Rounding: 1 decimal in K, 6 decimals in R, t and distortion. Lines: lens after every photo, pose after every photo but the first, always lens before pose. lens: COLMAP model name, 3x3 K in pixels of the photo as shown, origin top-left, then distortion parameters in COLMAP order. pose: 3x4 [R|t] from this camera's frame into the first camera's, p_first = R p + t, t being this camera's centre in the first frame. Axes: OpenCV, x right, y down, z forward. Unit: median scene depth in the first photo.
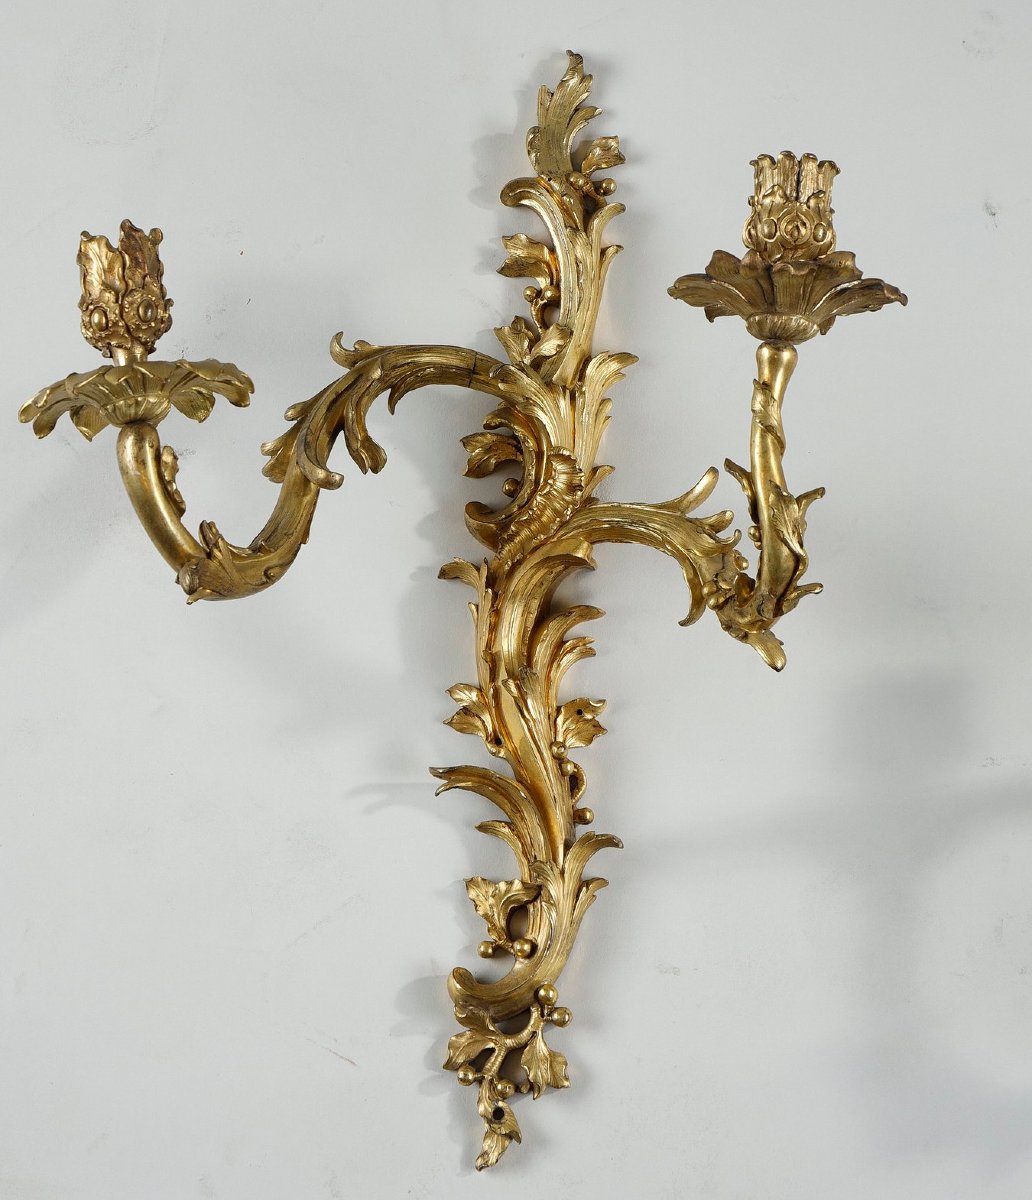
lens RADIAL K [[5245.6, 0, 577.2], [0, 5245.6, 504.8], [0, 0, 1]] dist [0.073984, 0.000000]
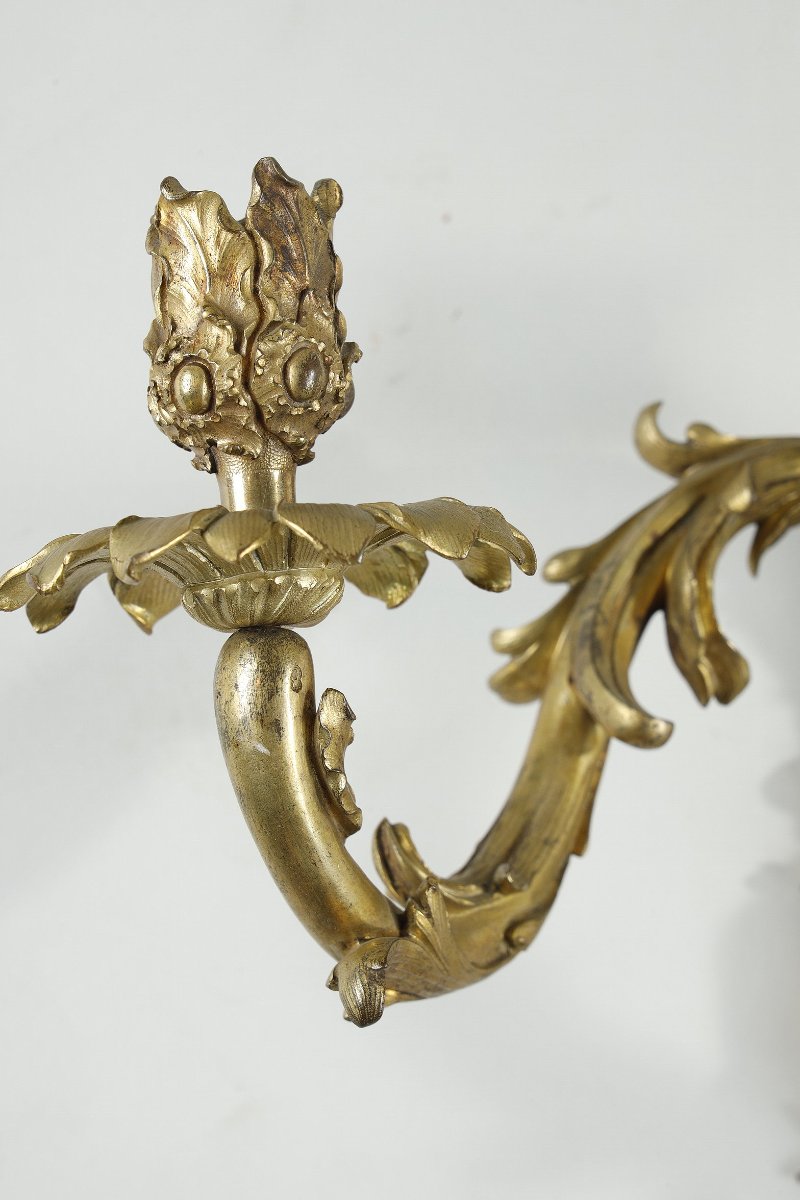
lens RADIAL K [[3482.6, 0, 394.2], [0, 3482.6, 602.5], [0, 0, 1]] dist [-0.058543, 0.000000]
pose [[0.997874, 0.063559, 0.014380, -0.074072], [-0.064623, 0.993589, 0.092765, -0.043299], [-0.008392, -0.093497, 0.995584, 0.680991]]
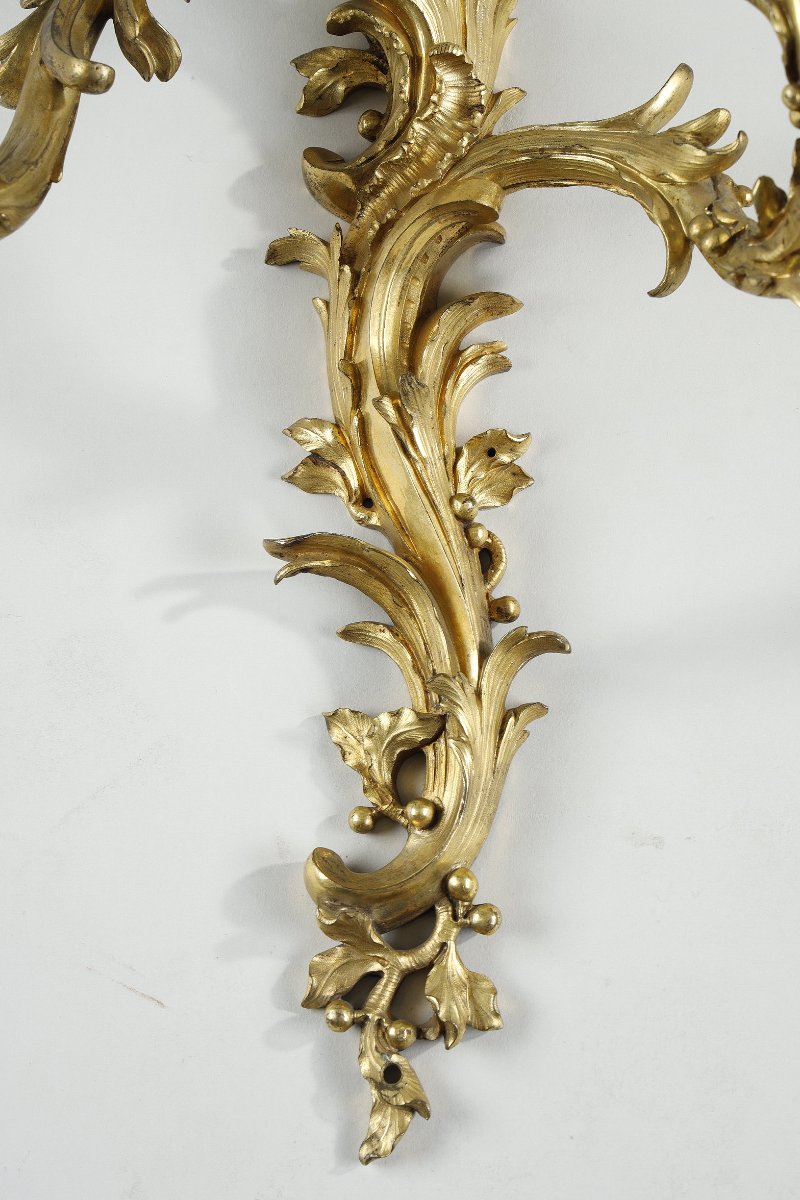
lens RADIAL K [[3482.6, 0, 358.1], [0, 3482.6, 613.4], [0, 0, 1]] dist [-0.058543, 0.000000]
pose [[0.999252, -0.034868, 0.016747, -0.024219], [0.035246, 0.999118, -0.022804, 0.069547], [-0.015937, 0.023377, 0.999600, 0.576028]]
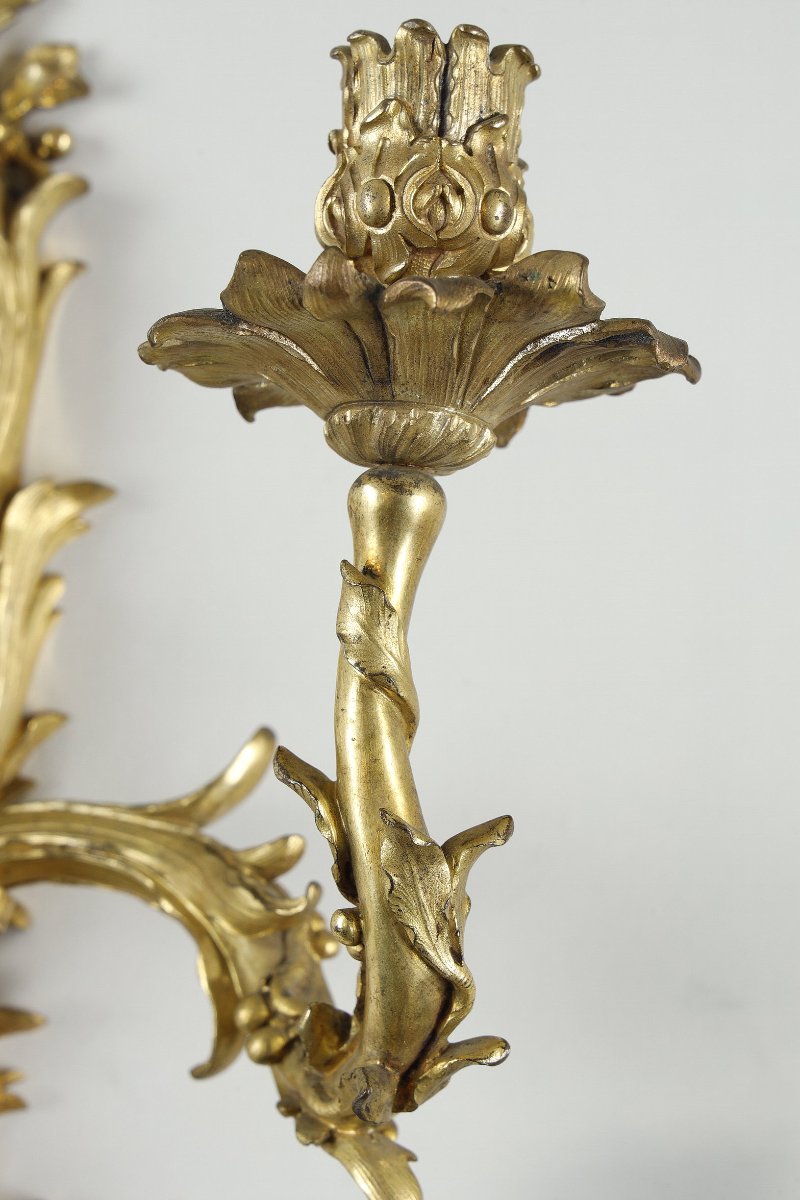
lens RADIAL K [[3482.6, 0, 387.3], [0, 3482.6, 603.4], [0, 0, 1]] dist [-0.058543, 0.000000]
pose [[0.999478, -0.007792, 0.031361, 0.027328], [0.006864, 0.999538, 0.029609, -0.027579], [-0.031578, -0.029379, 0.999069, 0.691683]]
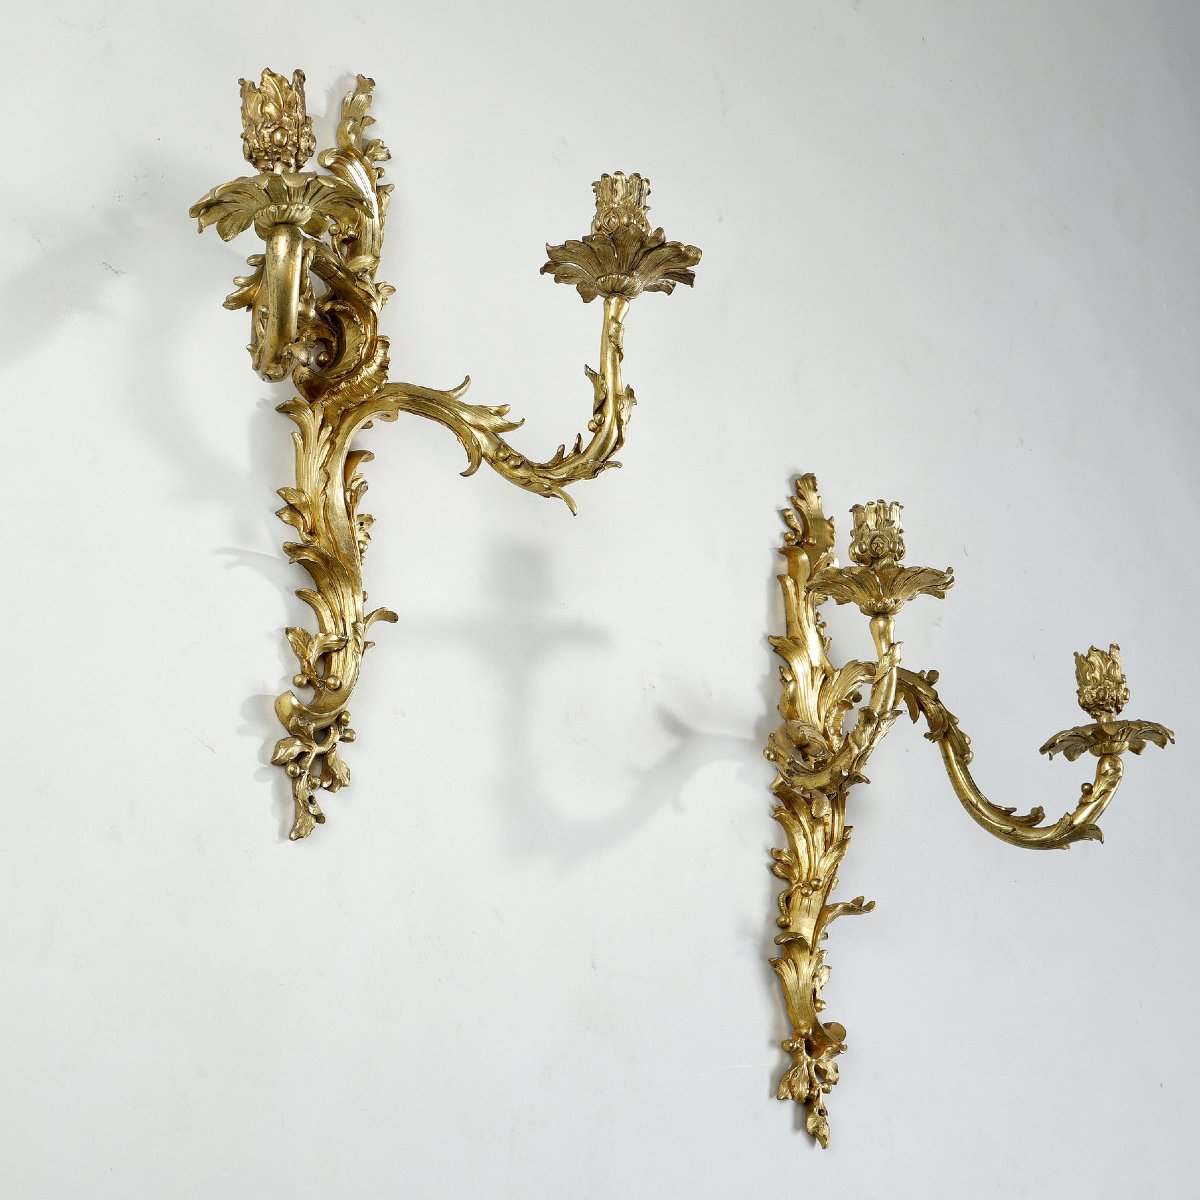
lens RADIAL K [[2263.2, 0, 600.2], [0, 2263.2, 598.3], [0, 0, 1]] dist [0.015709, 0.000000]
pose [[0.683901, 0.166015, 0.710435, -0.388659], [-0.130866, 0.985887, -0.104405, 0.115621], [-0.717742, -0.021569, 0.695975, 0.537040]]
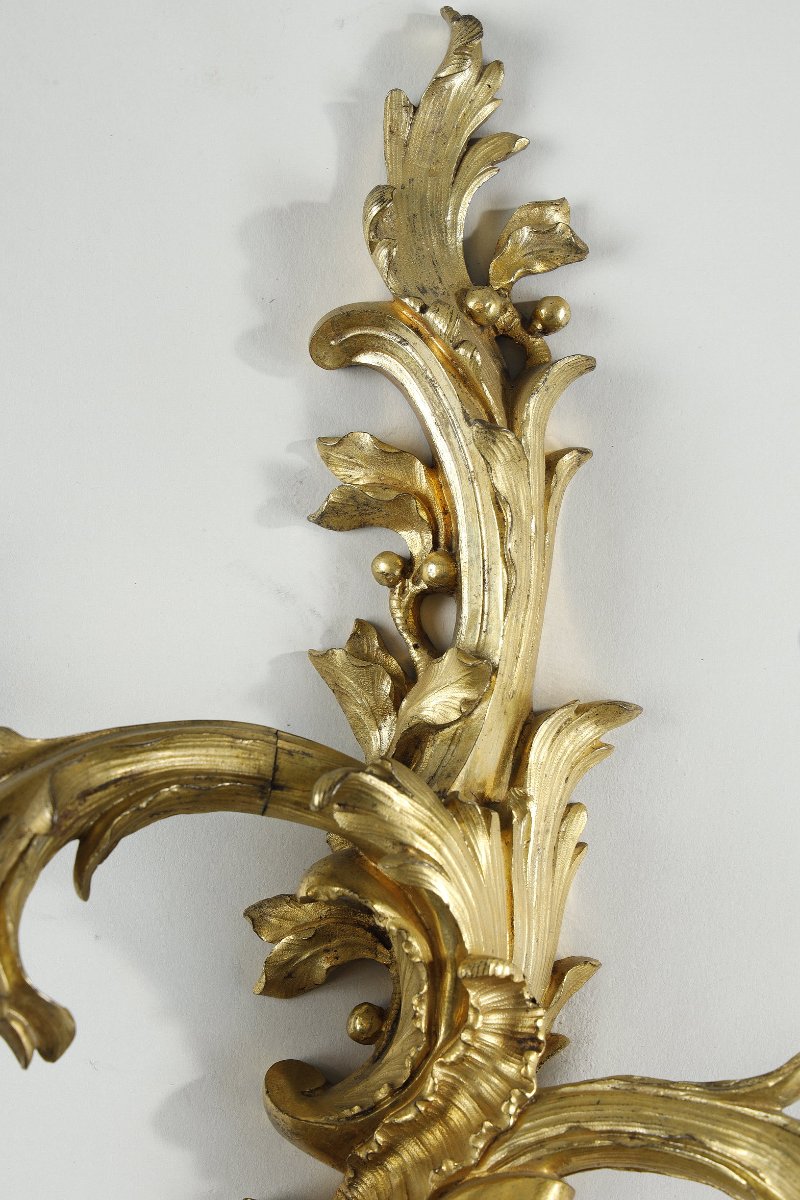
lens RADIAL K [[3482.6, 0, 394.3], [0, 3482.6, 591.7], [0, 0, 1]] dist [-0.058543, 0.000000]
pose [[0.998359, -0.044811, 0.035644, -0.019477], [0.041722, 0.995665, 0.083130, -0.064402], [-0.039215, -0.081506, 0.995901, 0.729856]]
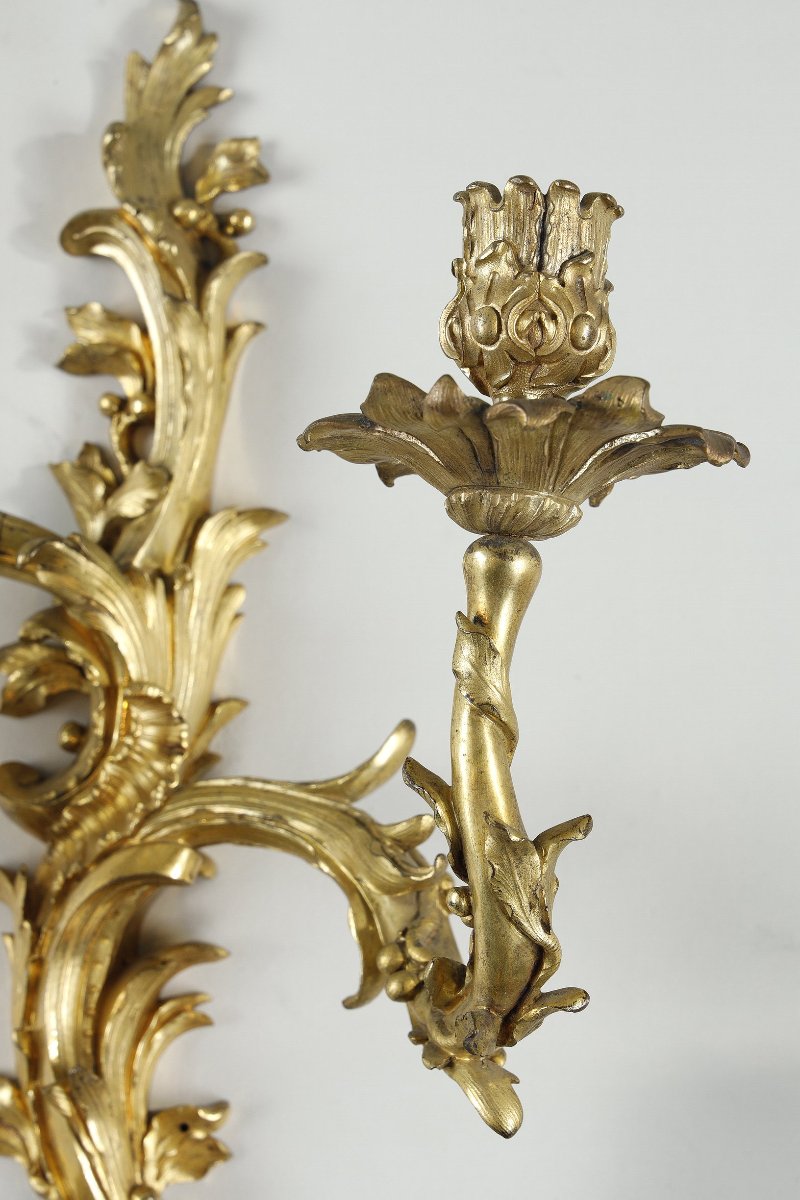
lens RADIAL K [[3482.6, 0, 405.2], [0, 3482.6, 600.3], [0, 0, 1]] dist [-0.058543, 0.000000]
pose [[0.999619, -0.000777, -0.027597, 0.036503], [0.002949, 0.996890, 0.078754, -0.050567], [0.027450, -0.078806, 0.996512, 0.624298]]
